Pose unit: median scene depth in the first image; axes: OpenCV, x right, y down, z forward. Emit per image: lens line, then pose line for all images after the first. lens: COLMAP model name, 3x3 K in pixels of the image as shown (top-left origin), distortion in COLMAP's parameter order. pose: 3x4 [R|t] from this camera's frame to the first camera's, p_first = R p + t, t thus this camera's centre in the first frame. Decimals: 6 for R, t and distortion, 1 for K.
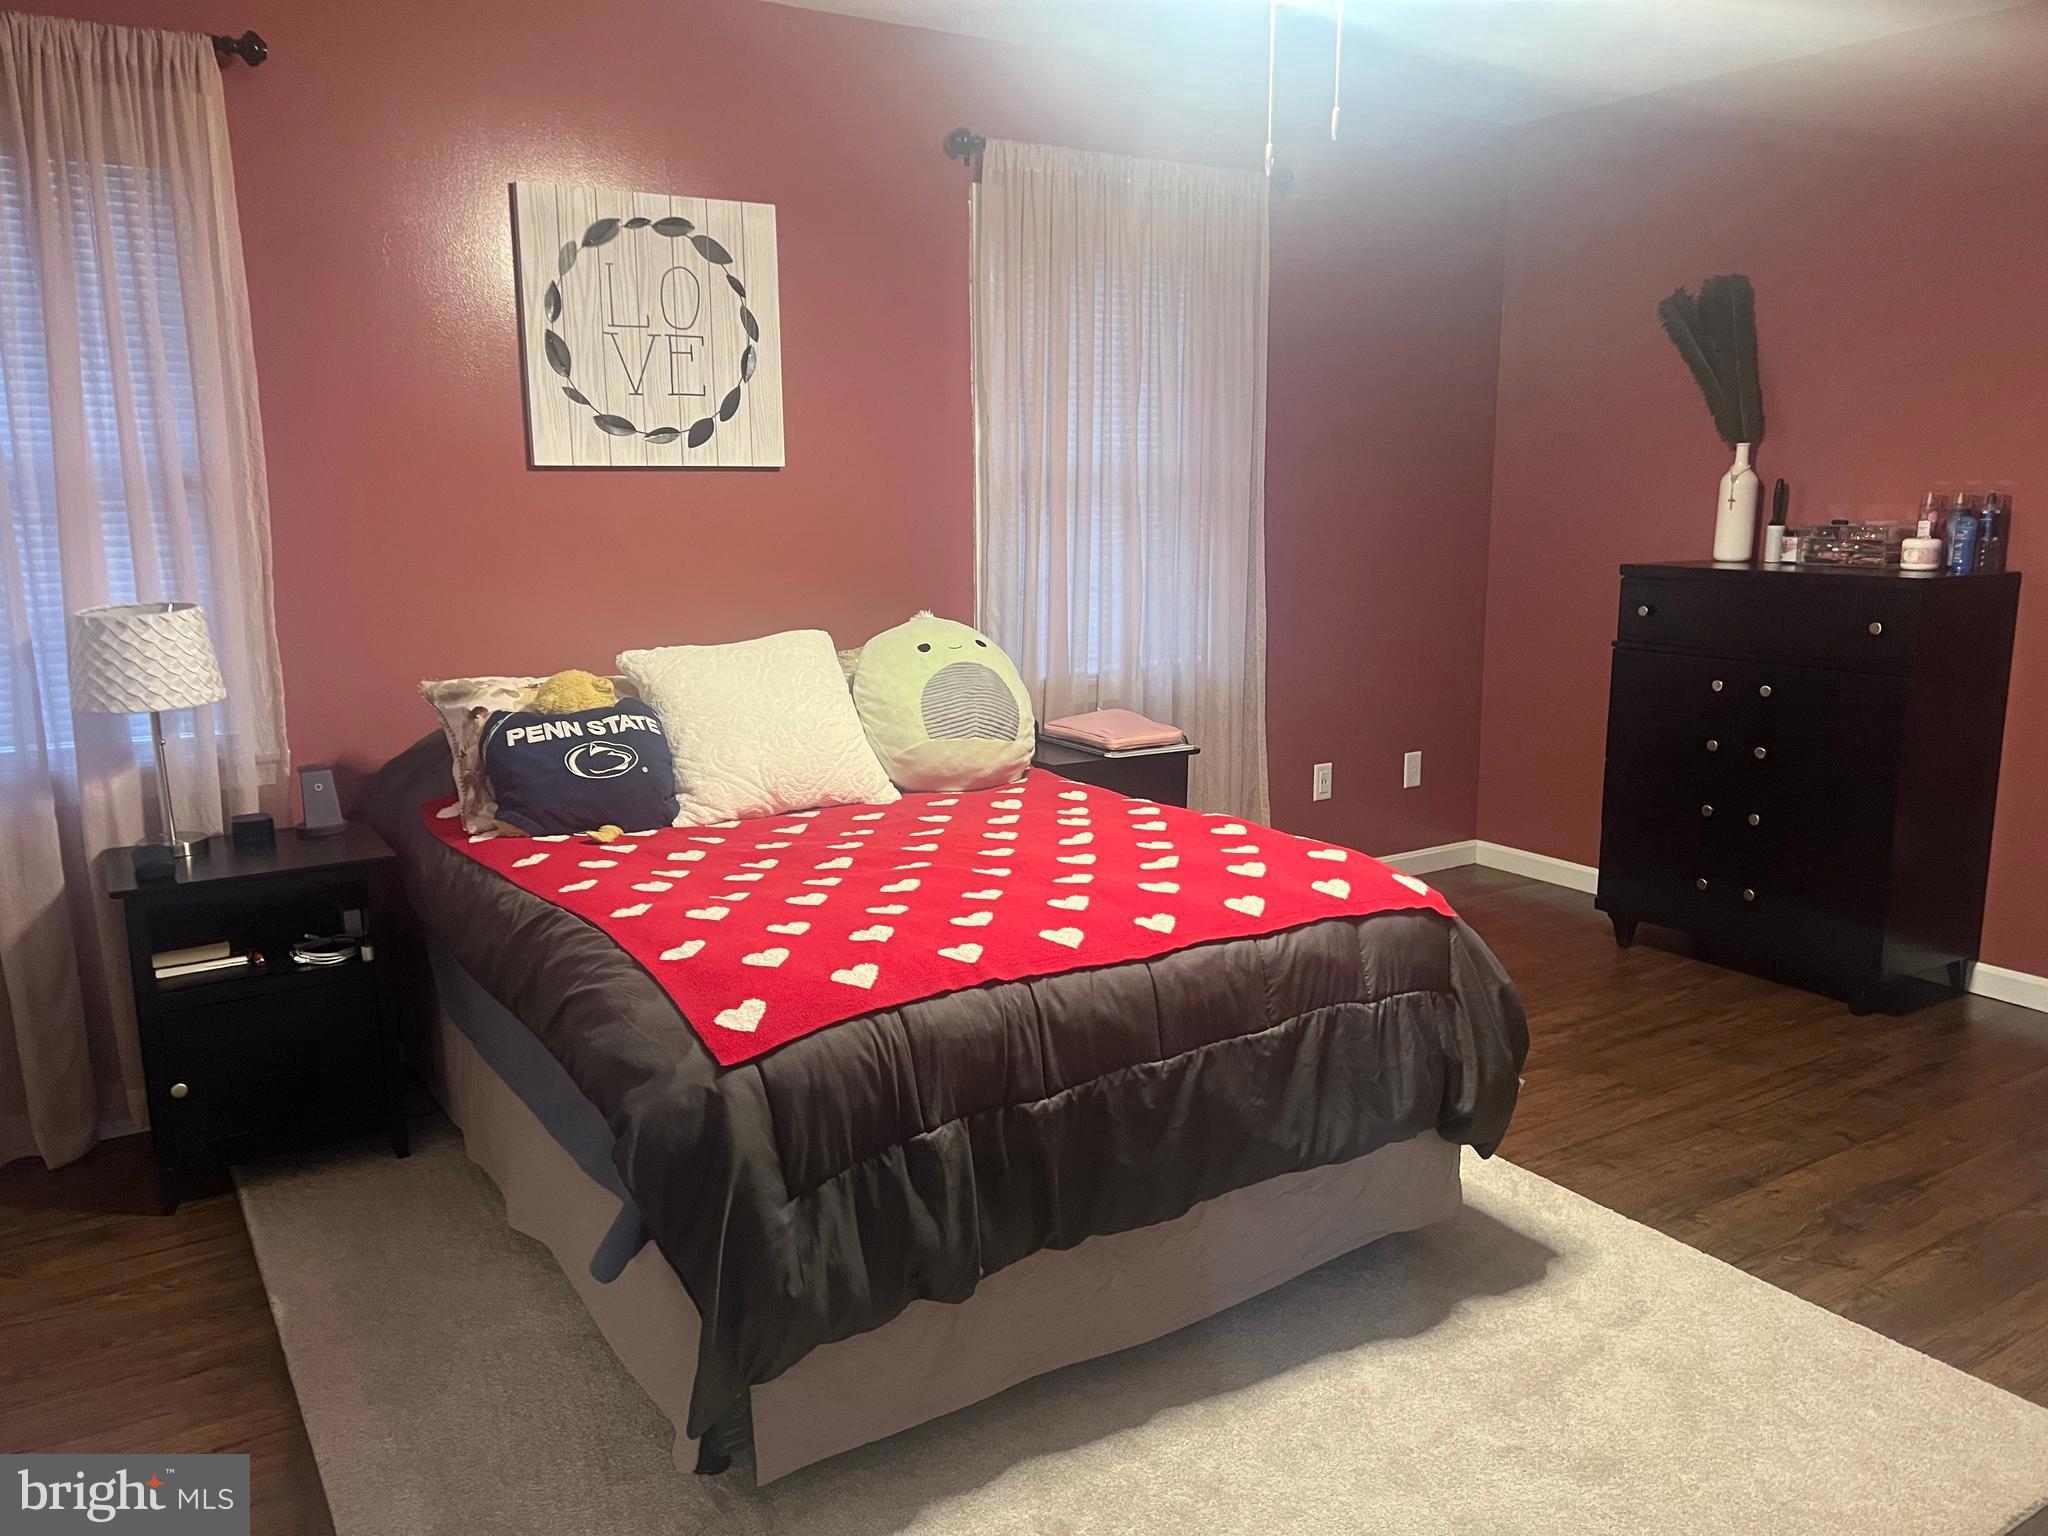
lens RADIAL K [[1538.7, 0, 1027.0], [0, 1538.7, 765.2], [0, 0, 1]] dist [0.029224, -0.014218]
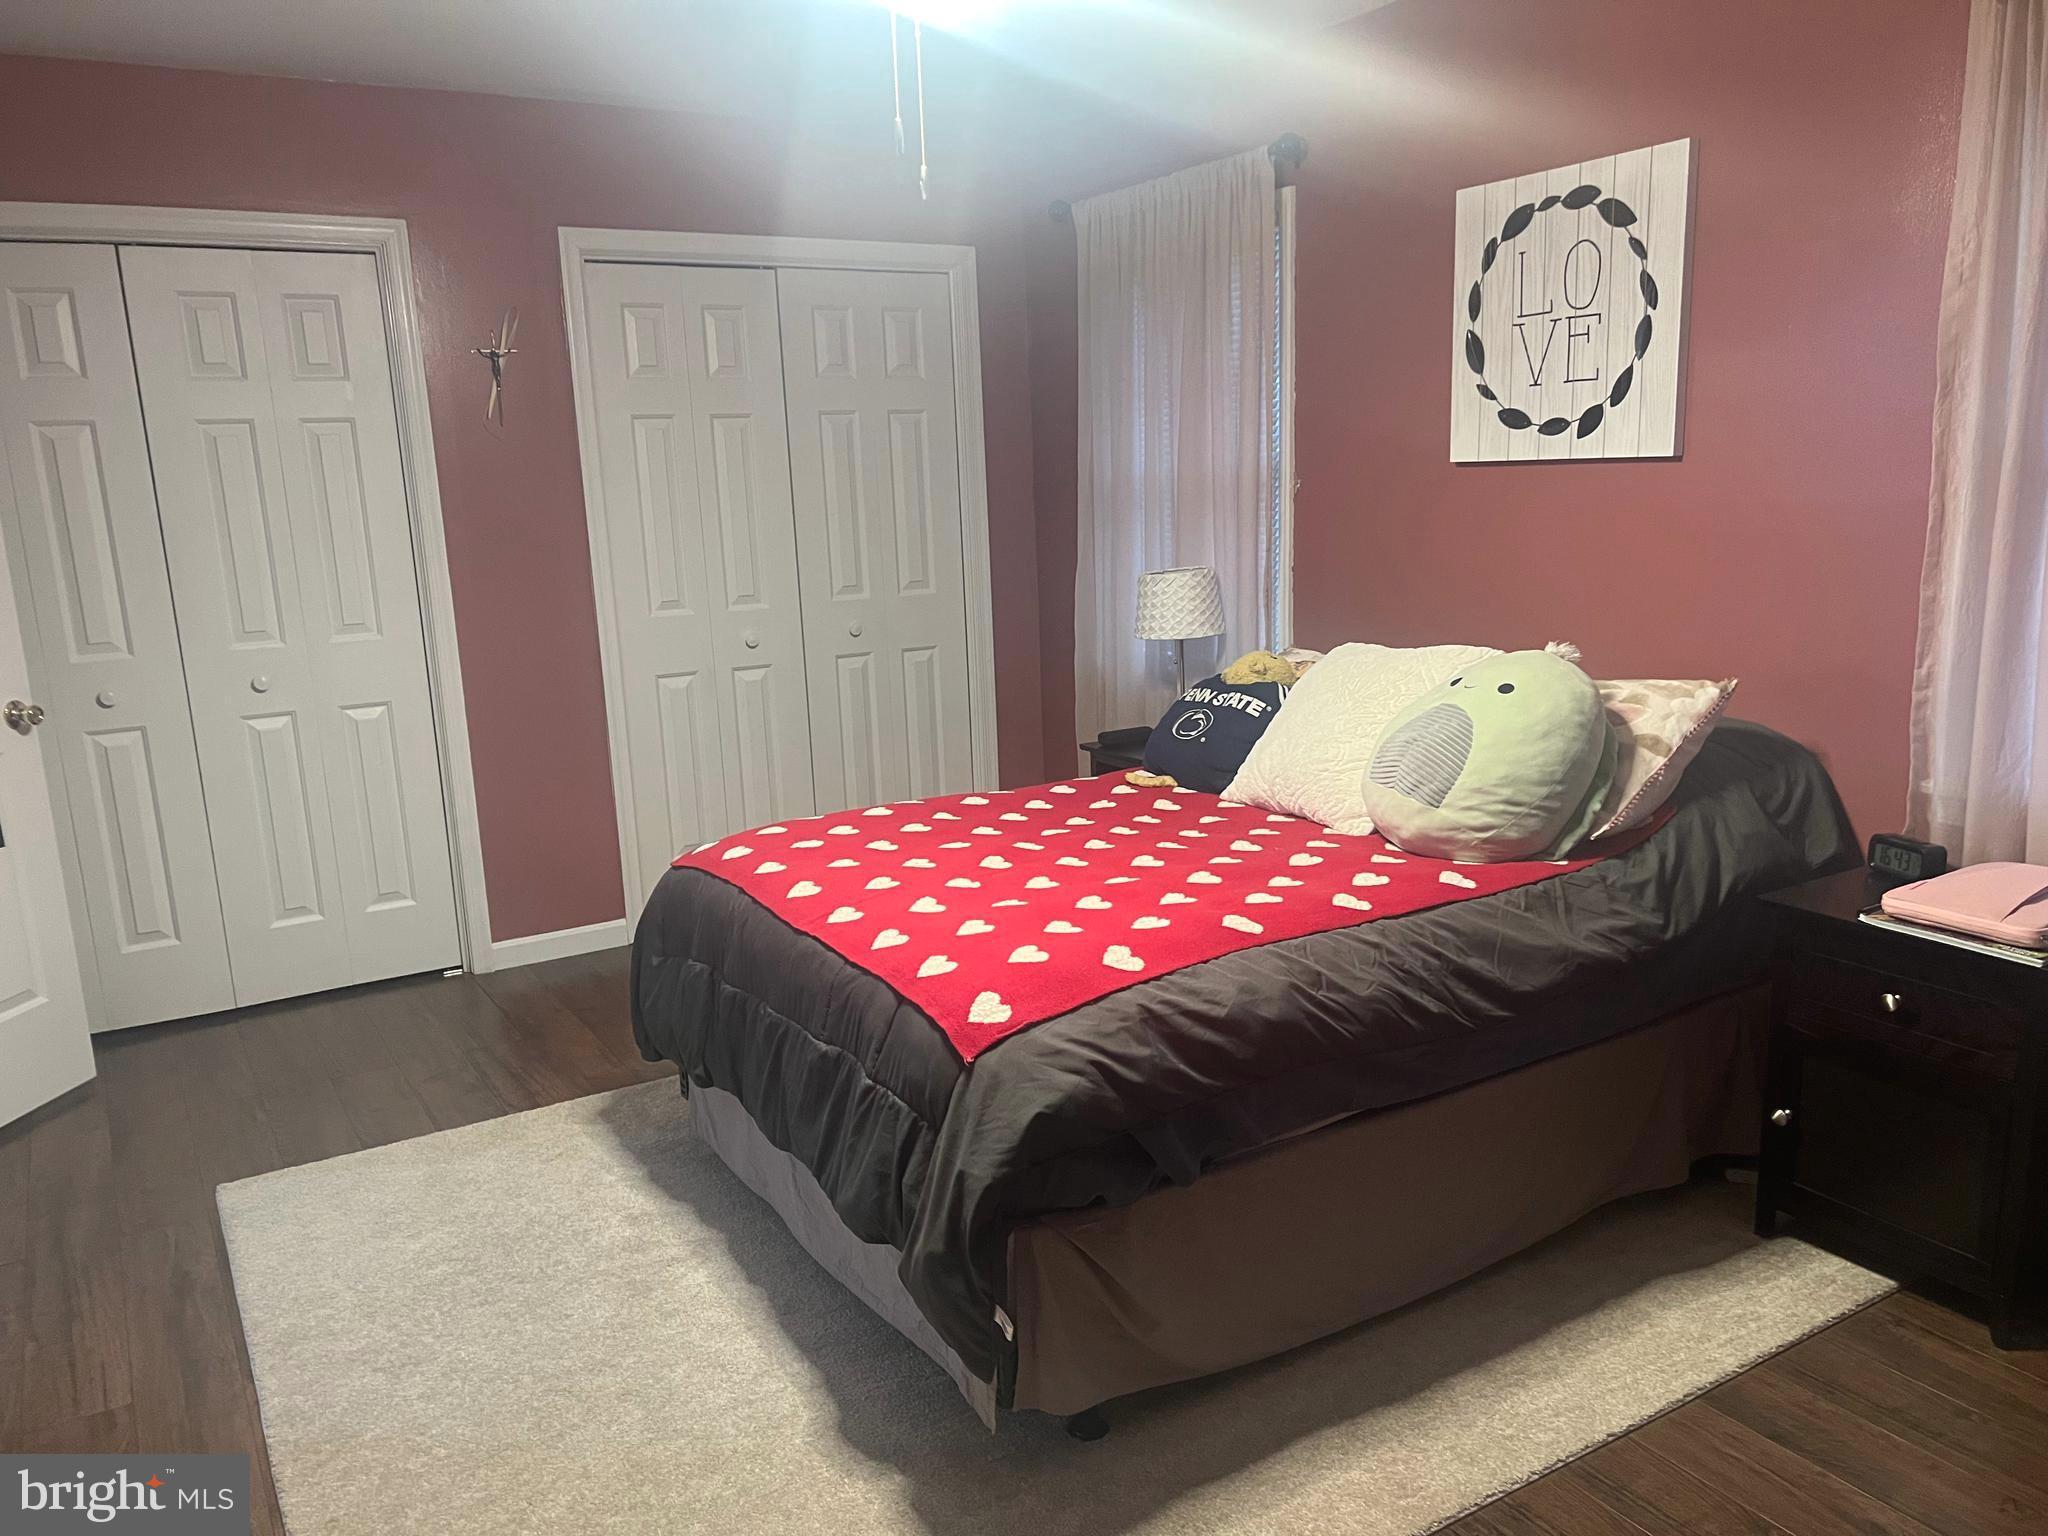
lens RADIAL K [[1538.7, 0, 1026.4], [0, 1538.7, 778.8], [0, 0, 1]] dist [0.029224, -0.014218]
pose [[-0.022162, 0.206097, -0.978281, 0.741010], [-0.143604, 0.967717, 0.207125, -0.156210], [0.989387, 0.145076, 0.008150, 0.710368]]
